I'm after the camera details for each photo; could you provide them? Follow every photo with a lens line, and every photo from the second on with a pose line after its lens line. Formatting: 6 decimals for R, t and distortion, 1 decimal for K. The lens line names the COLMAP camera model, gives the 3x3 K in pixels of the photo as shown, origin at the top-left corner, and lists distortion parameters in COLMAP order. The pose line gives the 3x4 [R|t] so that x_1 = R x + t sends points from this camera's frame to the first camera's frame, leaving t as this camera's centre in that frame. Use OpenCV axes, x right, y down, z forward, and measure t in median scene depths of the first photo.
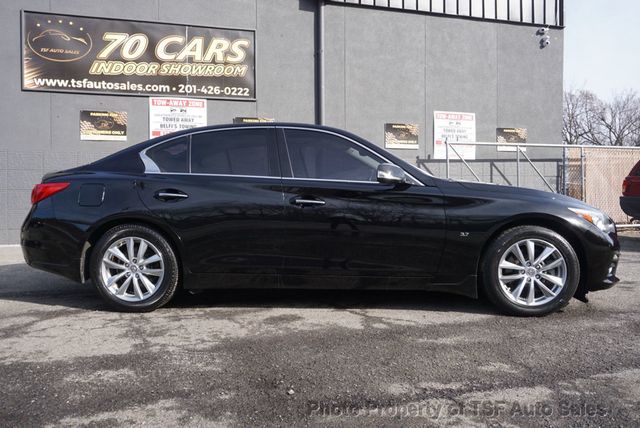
lens RADIAL K [[524.0, 0, 321.9], [0, 524.0, 209.1], [0, 0, 1]] dist [-0.007441, -0.000534]
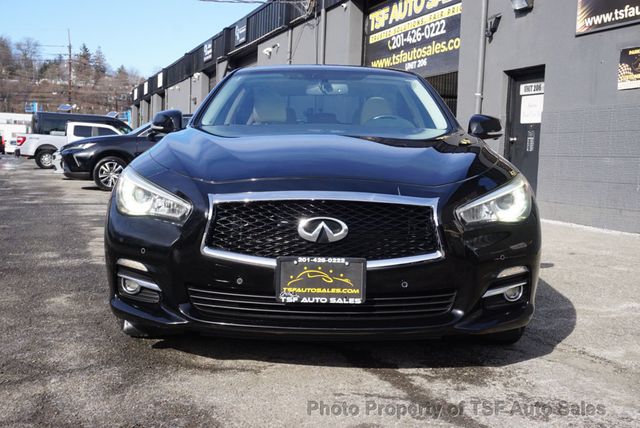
lens RADIAL K [[751.2, 0, 314.7], [0, 751.2, 215.4], [0, 0, 1]] dist [-0.008824, 0.000000]
pose [[0.059379, 0.075966, -0.995341, 0.576650], [-0.054840, 0.995843, 0.072733, -0.008431], [0.996728, 0.050266, 0.063298, 0.502439]]
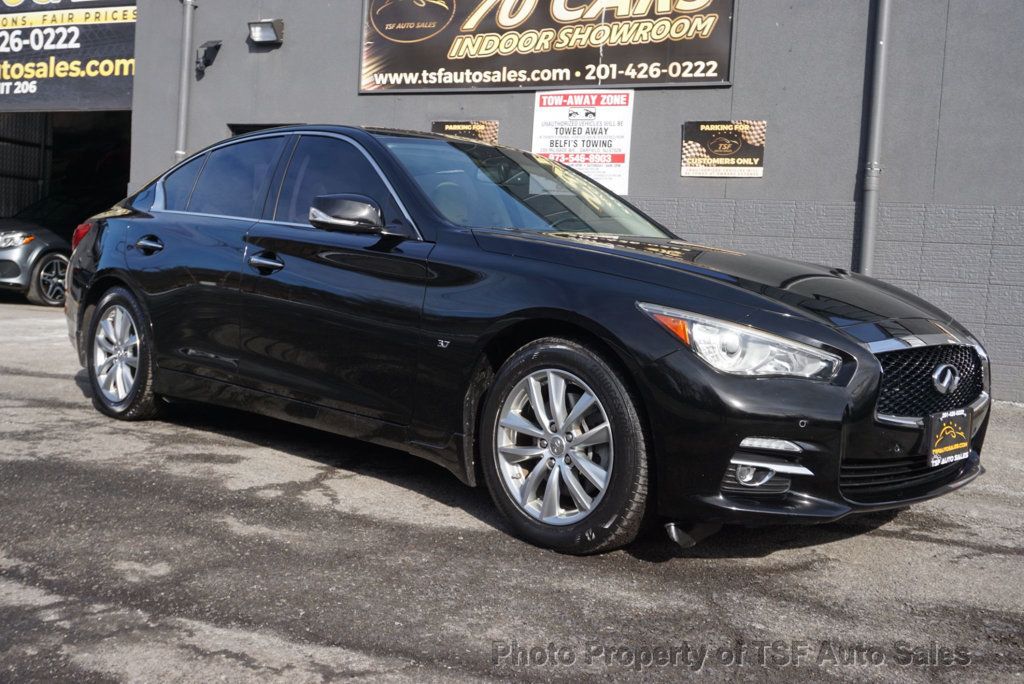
lens RADIAL K [[1057.1, 0, 509.6], [0, 1057.1, 334.5], [0, 0, 1]] dist [-0.010948, 0.000000]
pose [[0.766872, 0.080585, -0.636721, 0.388032], [-0.072179, 0.996621, 0.039202, -0.000106], [0.637728, 0.015895, 0.770097, 0.126677]]
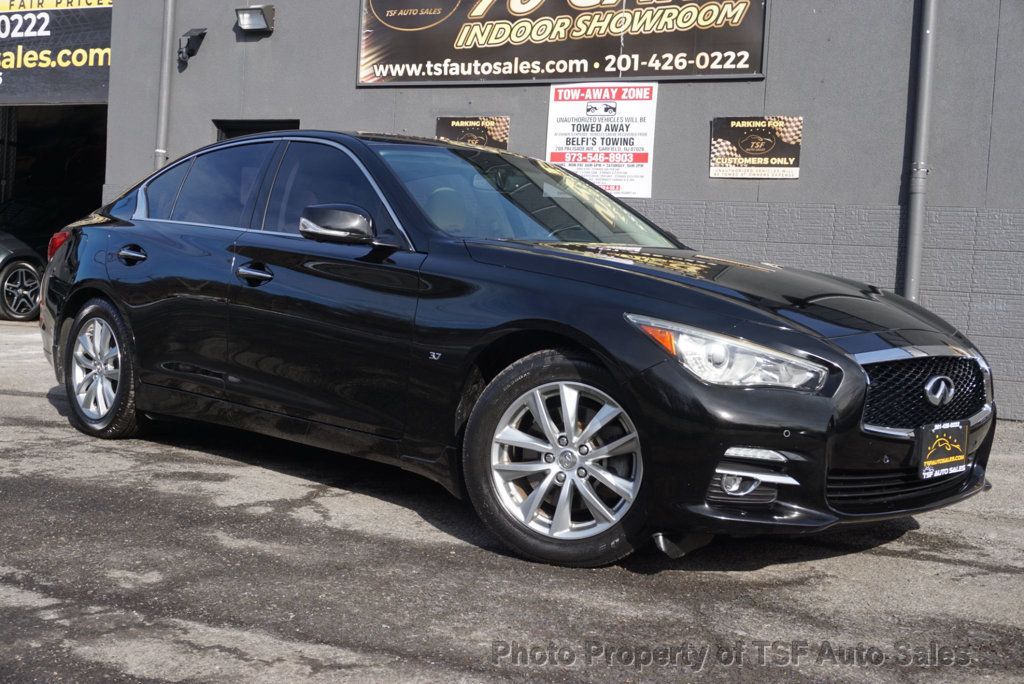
lens RADIAL K [[1201.7, 0, 515.6], [0, 1201.7, 345.7], [0, 0, 1]] dist [-0.009973, 0.000000]
pose [[0.759314, 0.077142, -0.646136, 0.418970], [-0.072501, 0.996795, 0.033807, -0.000278], [0.646673, 0.021175, 0.762474, 0.101951]]
